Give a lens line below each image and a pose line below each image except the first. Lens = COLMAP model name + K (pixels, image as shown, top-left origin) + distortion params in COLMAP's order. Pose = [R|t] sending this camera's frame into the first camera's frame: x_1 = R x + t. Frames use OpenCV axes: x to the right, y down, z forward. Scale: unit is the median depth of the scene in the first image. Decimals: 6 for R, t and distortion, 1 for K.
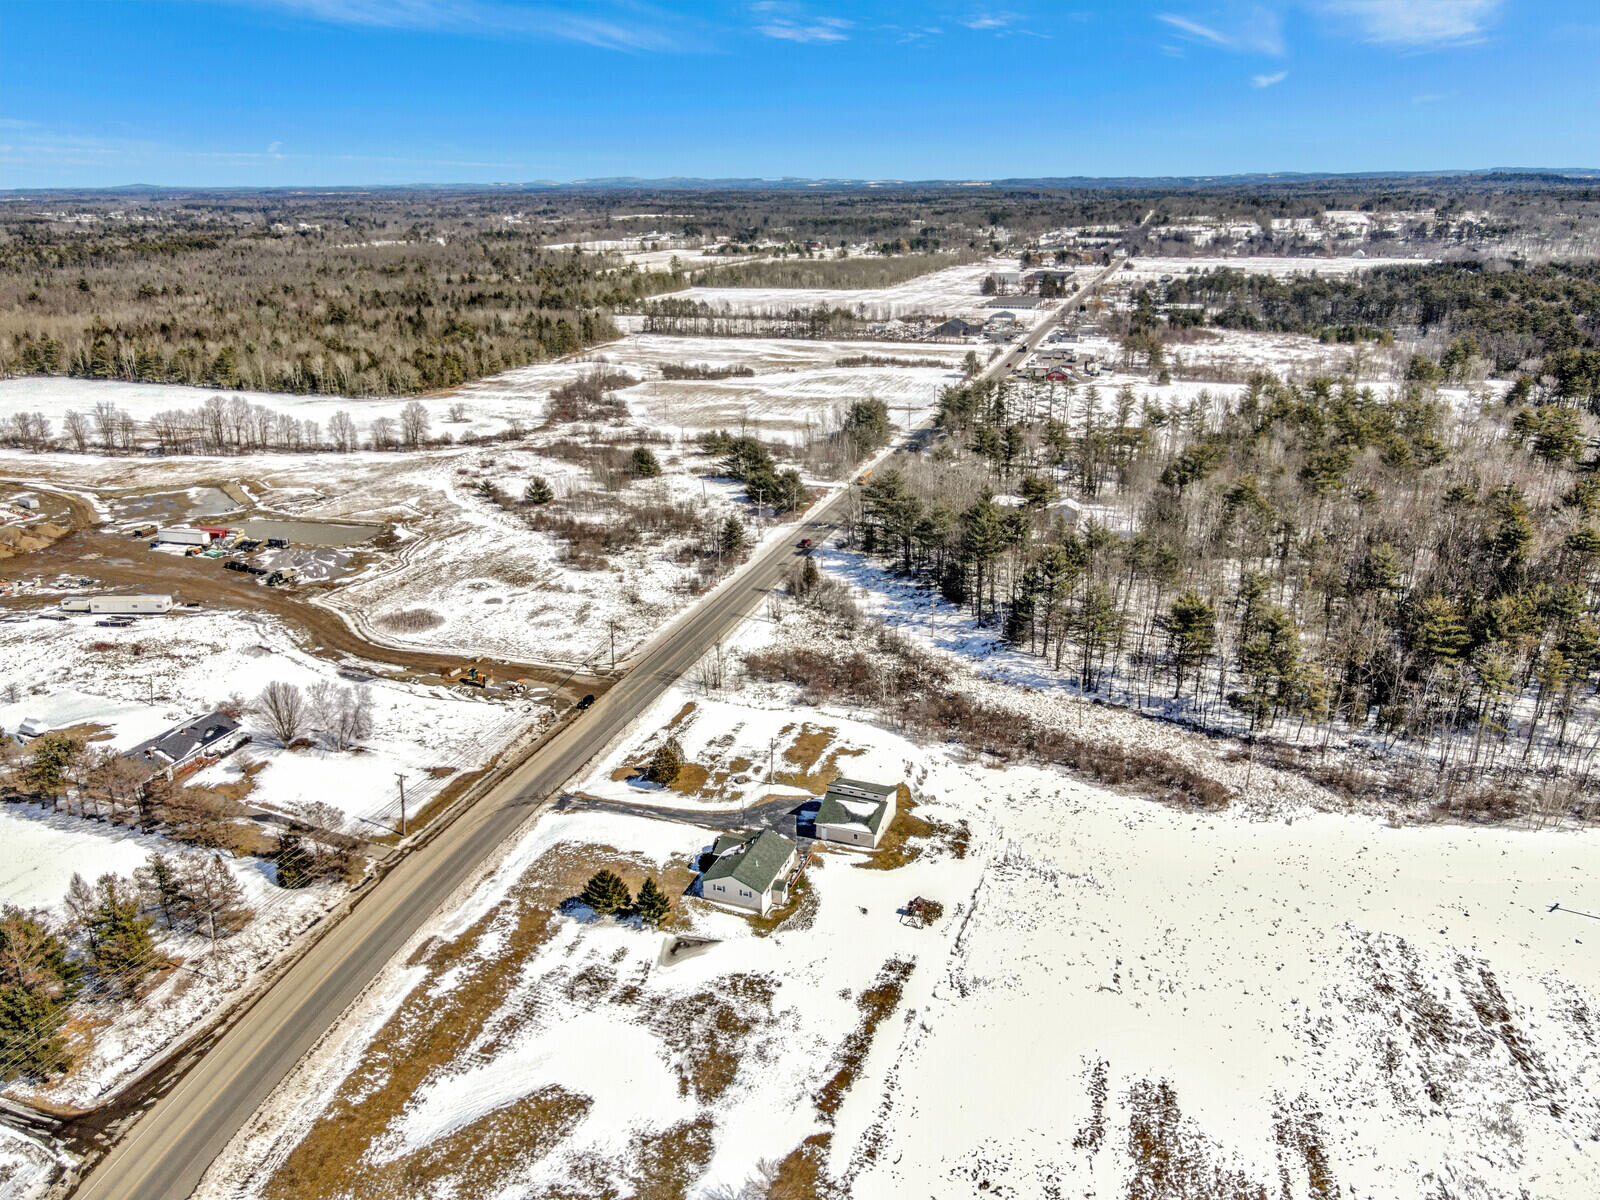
lens RADIAL K [[1178.2, 0, 810.0], [0, 1178.2, 580.6], [0, 0, 1]] dist [-0.008309, 0.050166]
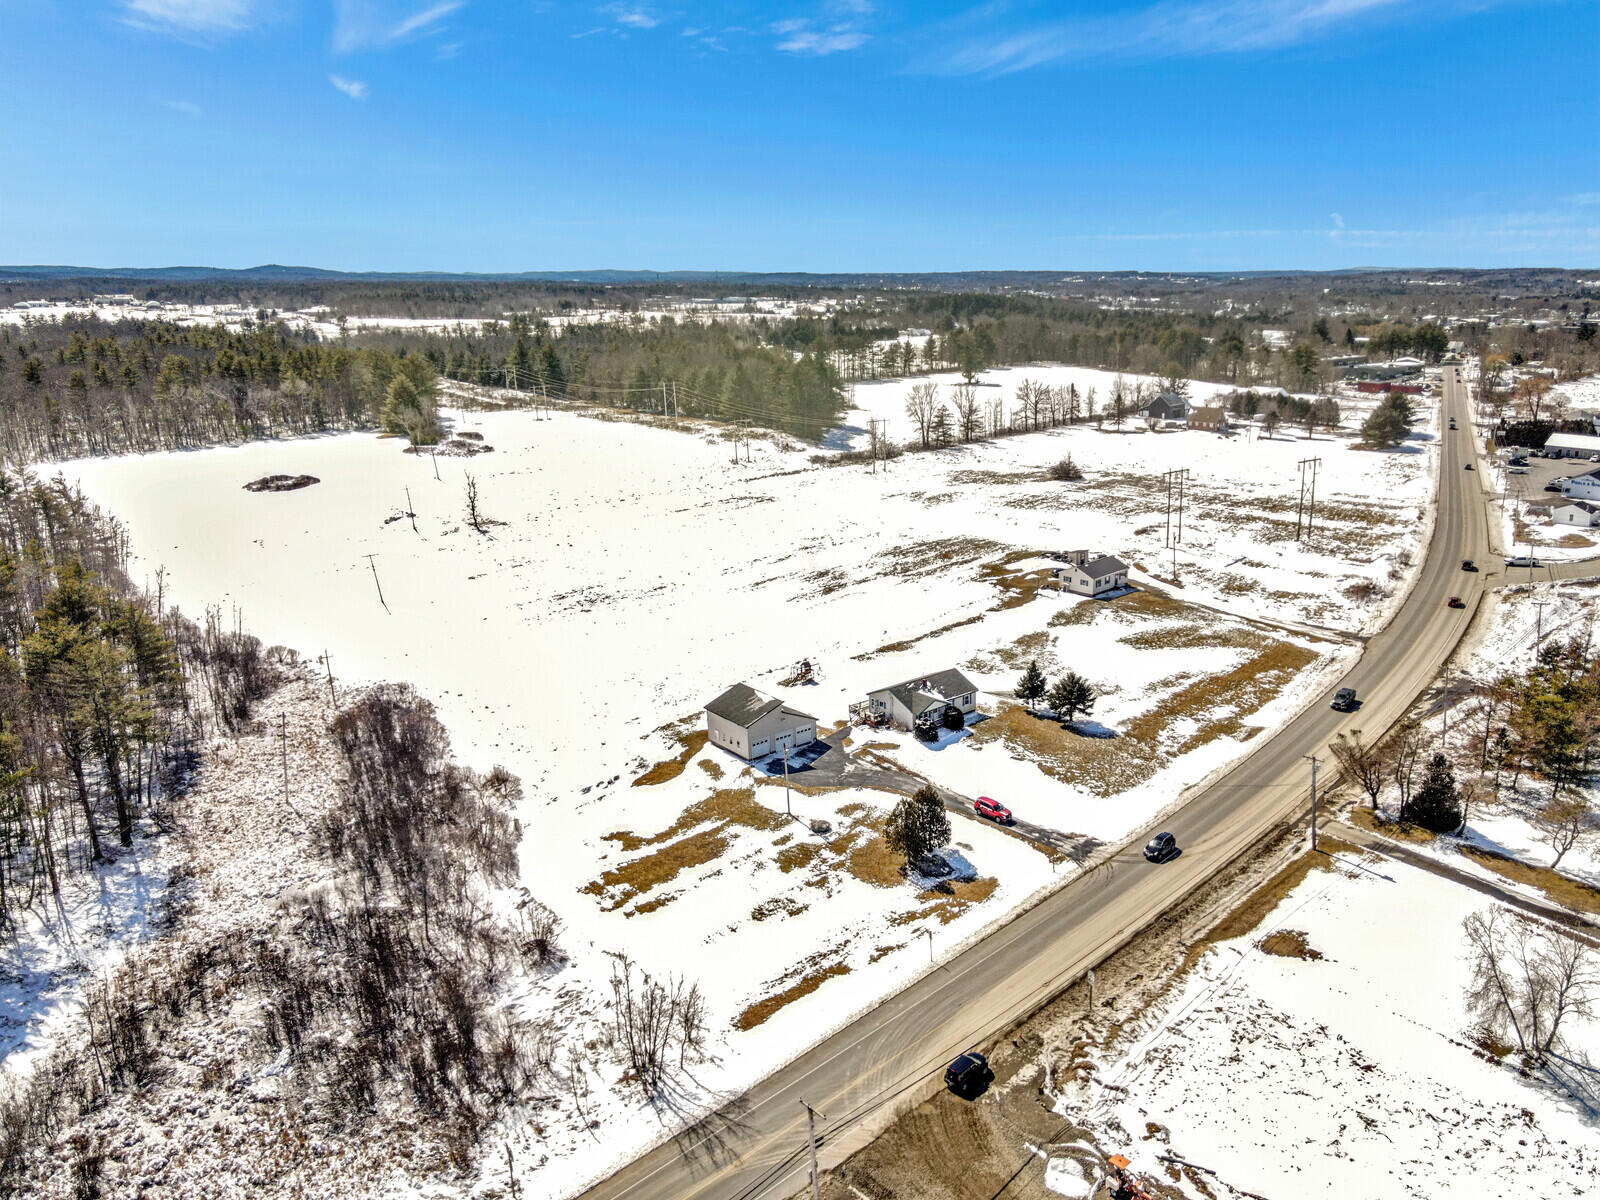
lens RADIAL K [[1159.3, 0, 884.5], [0, 1159.3, 600.0], [0, 0, 1]] dist [0.009041, 0.006180]
pose [[-0.887875, -0.123054, 0.443324, -0.368959], [0.148059, 0.835892, 0.528548, -0.285742], [-0.435611, 0.534923, -0.723948, 1.394887]]
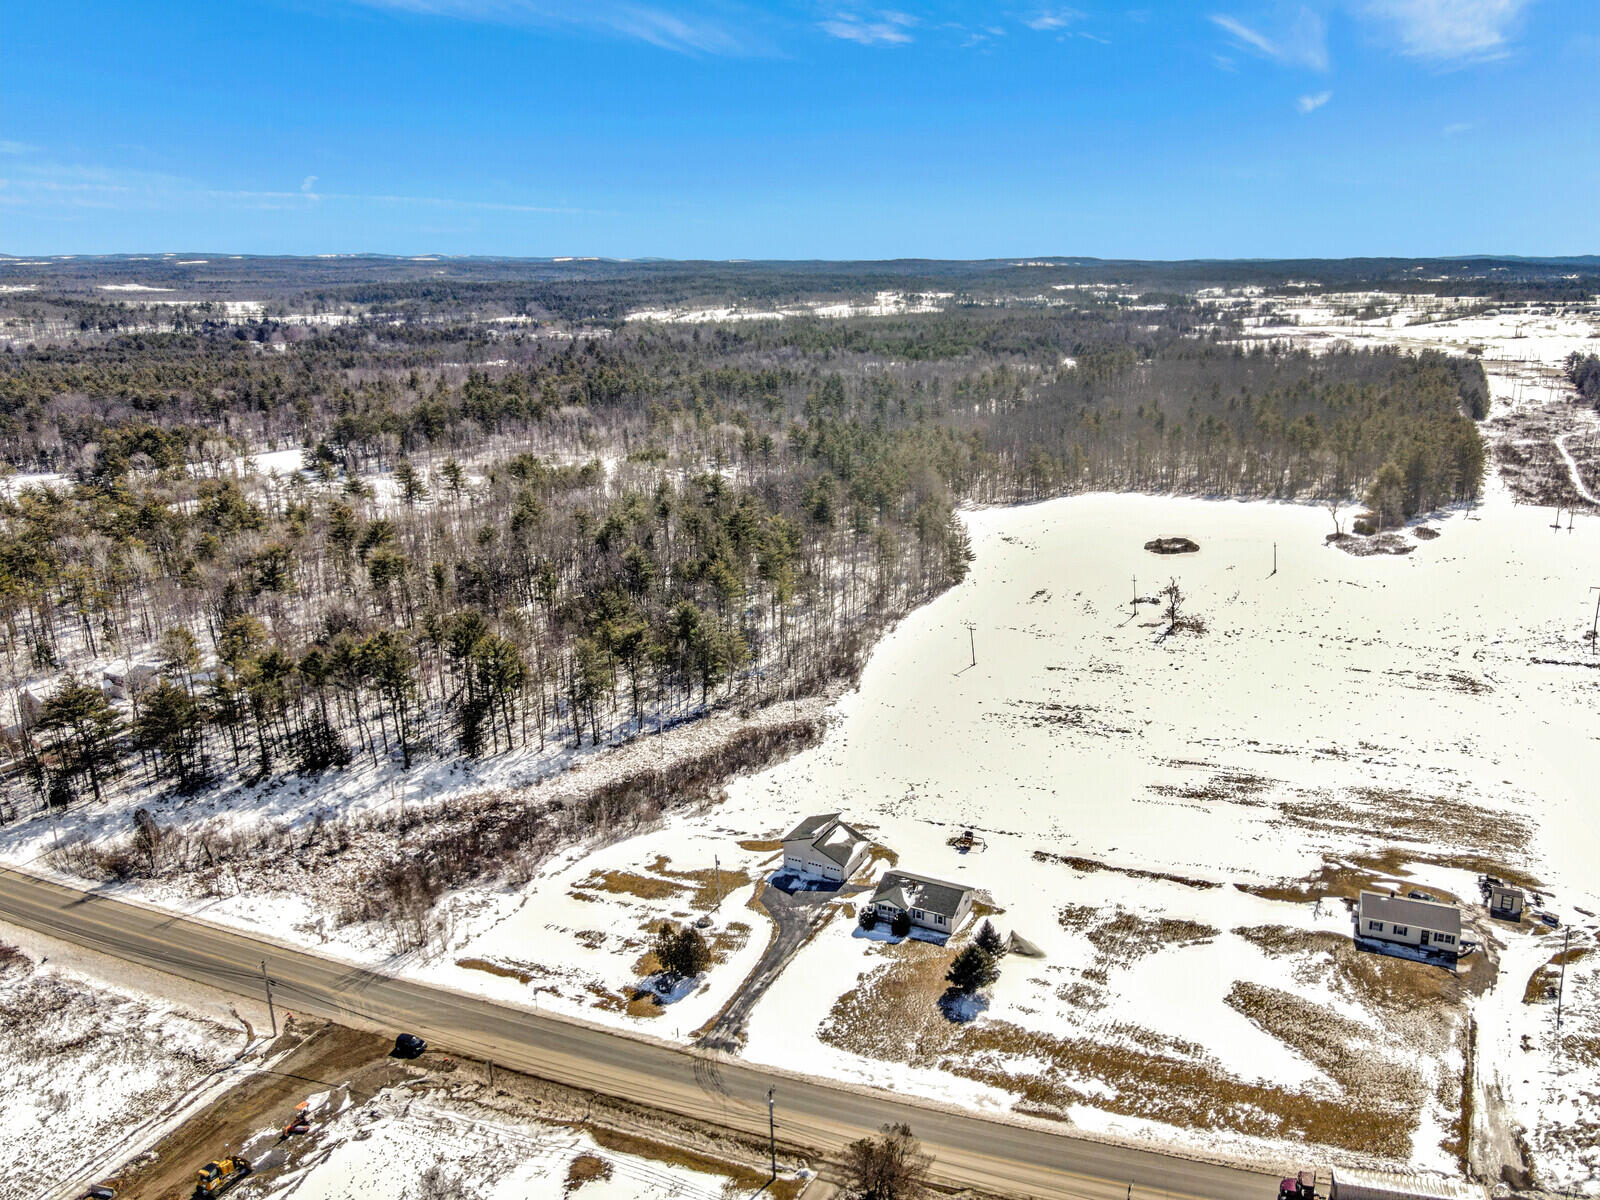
lens RADIAL K [[1166.7, 0, 845.9], [0, 1166.7, 596.4], [0, 0, 1]] dist [0.009955, 0.014161]
pose [[0.097616, -0.271040, 0.957605, -0.833762], [0.323594, 0.918562, 0.227003, -0.227086], [-0.941147, 0.287716, 0.177374, 0.666777]]
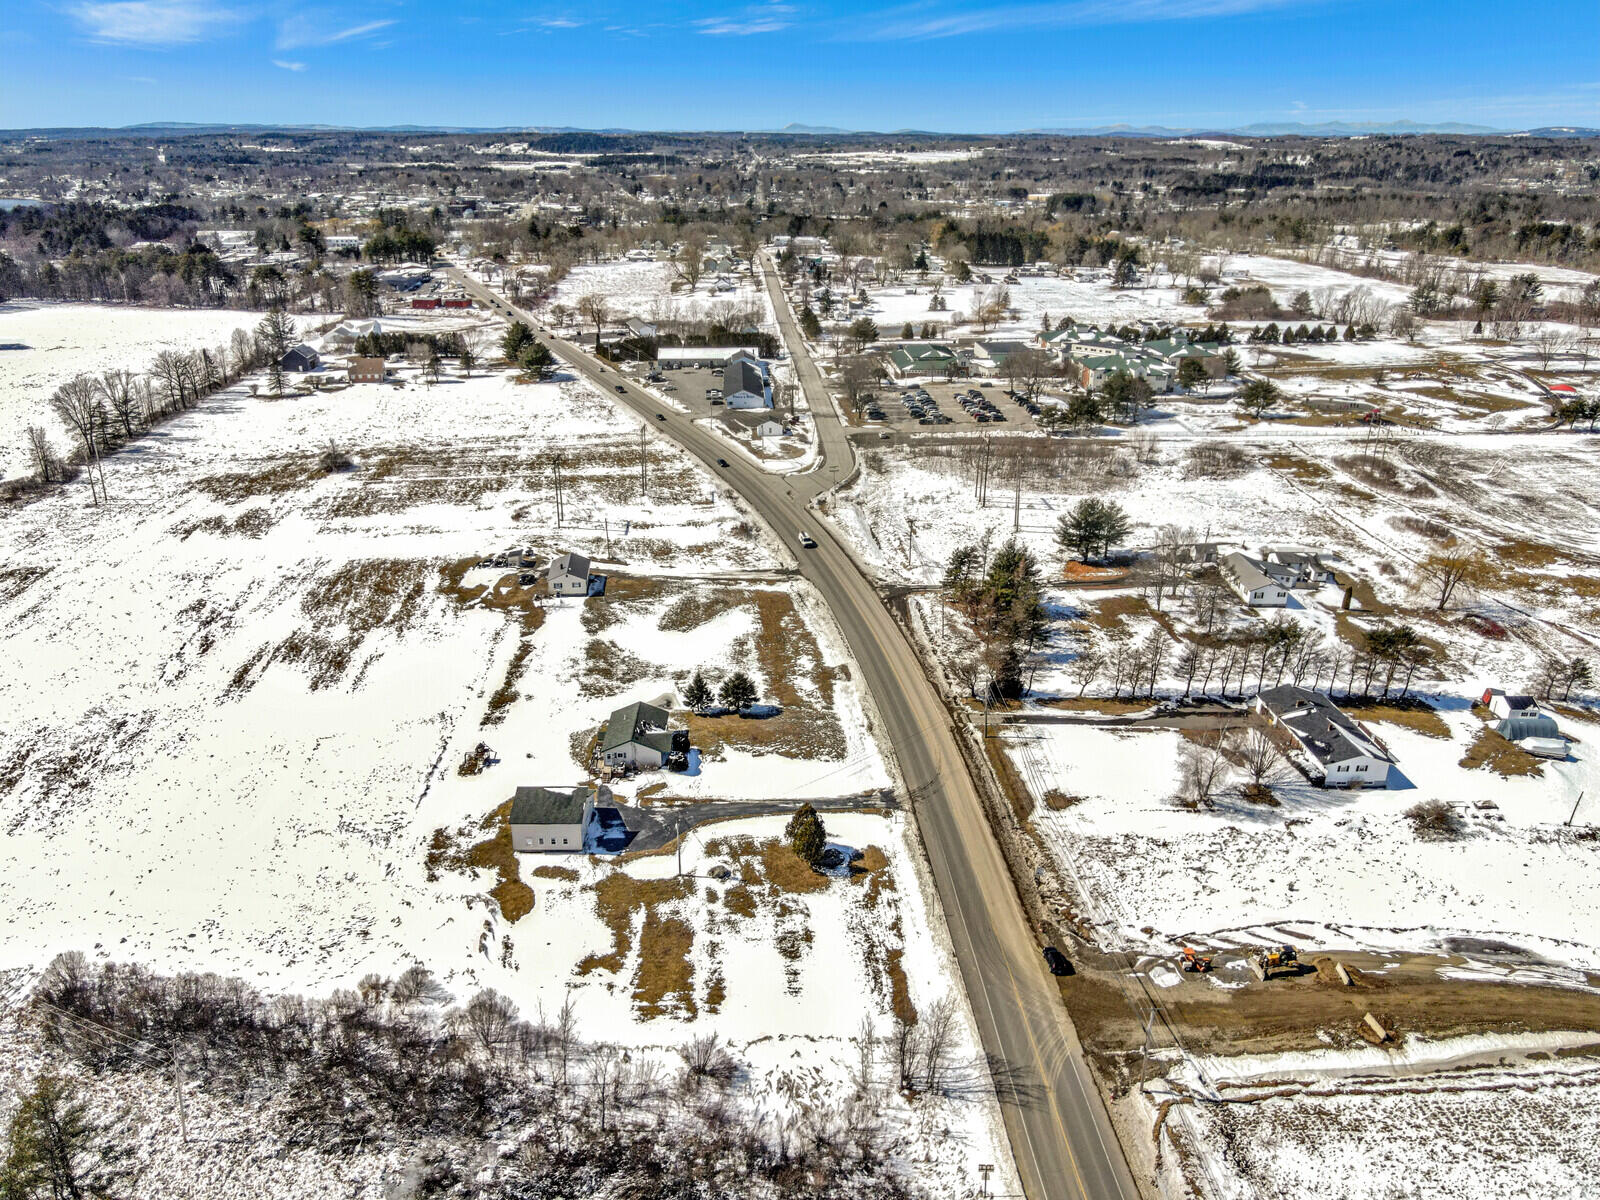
lens RADIAL K [[1162.7, 0, 791.8], [0, 1162.7, 600.4], [0, 0, 1]] dist [-0.008653, 0.046991]
pose [[-0.934964, 0.135642, -0.327784, 0.127089], [-0.110398, 0.766868, 0.632238, -0.465630], [0.337126, 0.627307, -0.702020, 1.445966]]
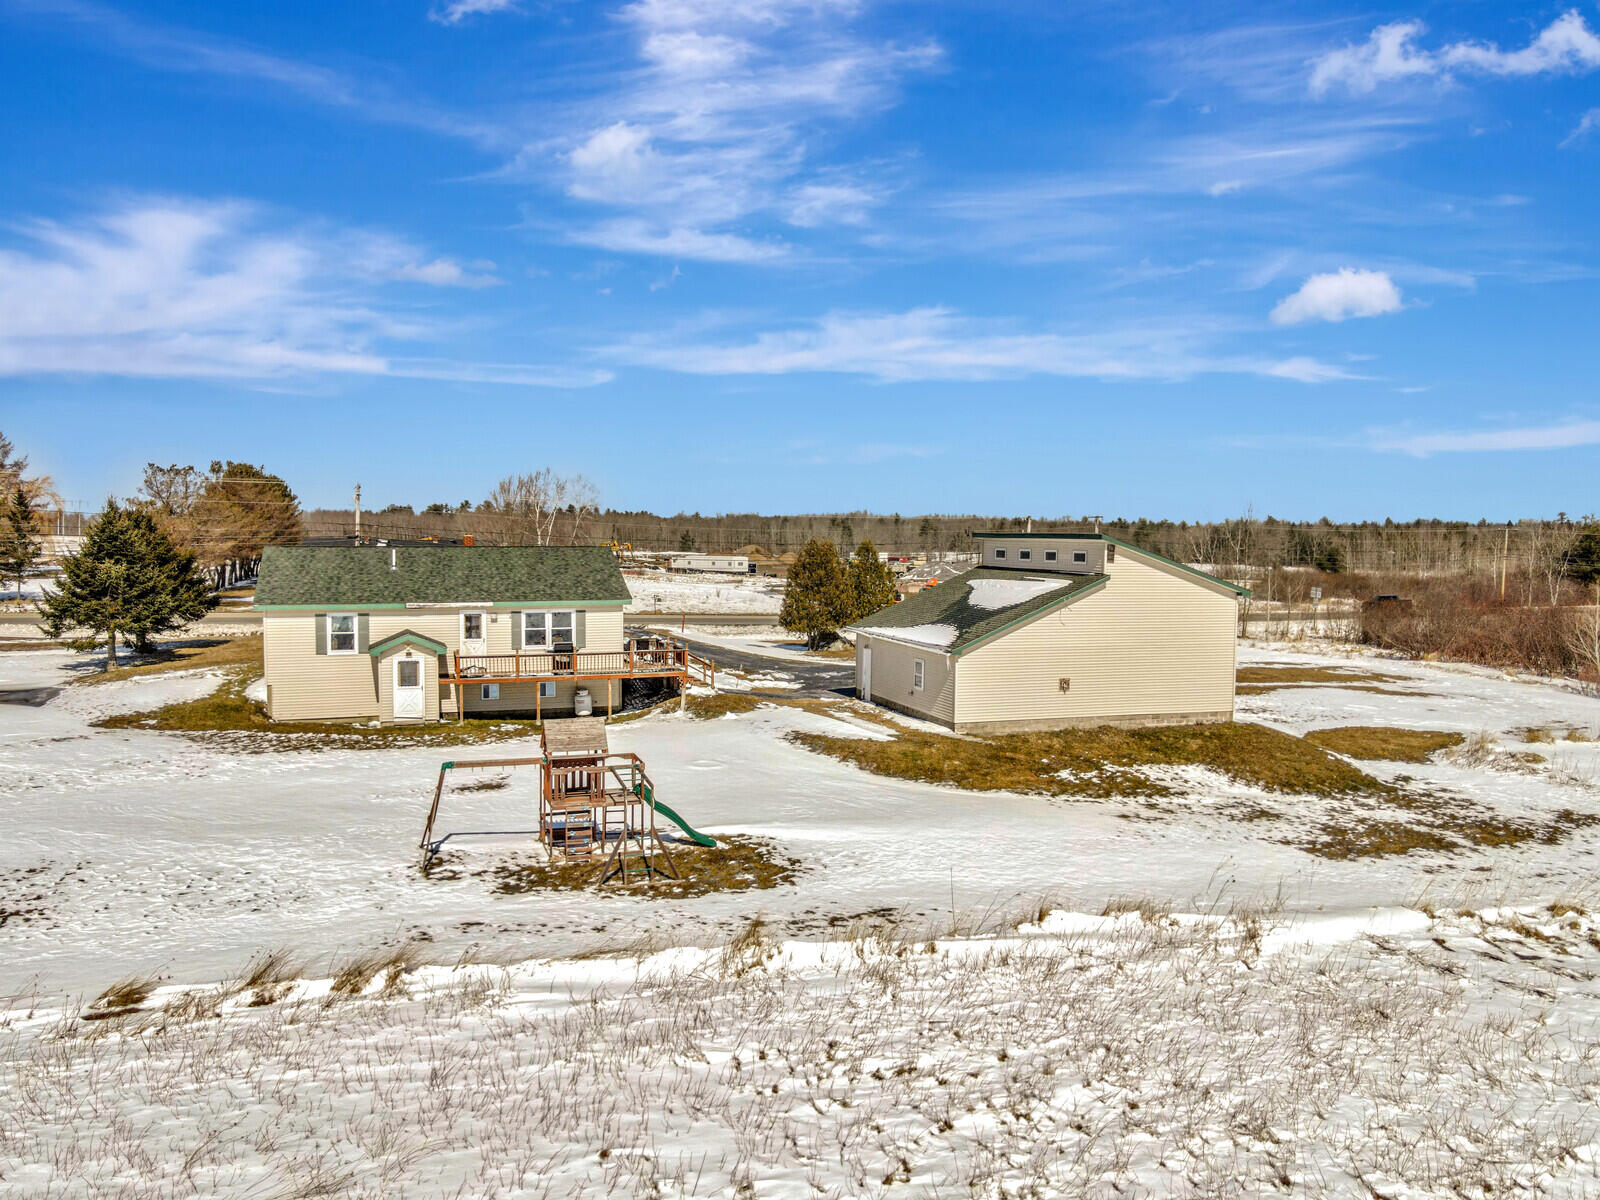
lens RADIAL K [[1178.2, 0, 810.0], [0, 1178.2, 580.6], [0, 0, 1]] dist [-0.008309, 0.050166]
pose [[0.640566, 0.036823, -0.767019, 0.181856], [-0.259133, 0.950624, -0.170774, 0.217782], [0.722859, 0.308152, 0.618480, 0.739709]]
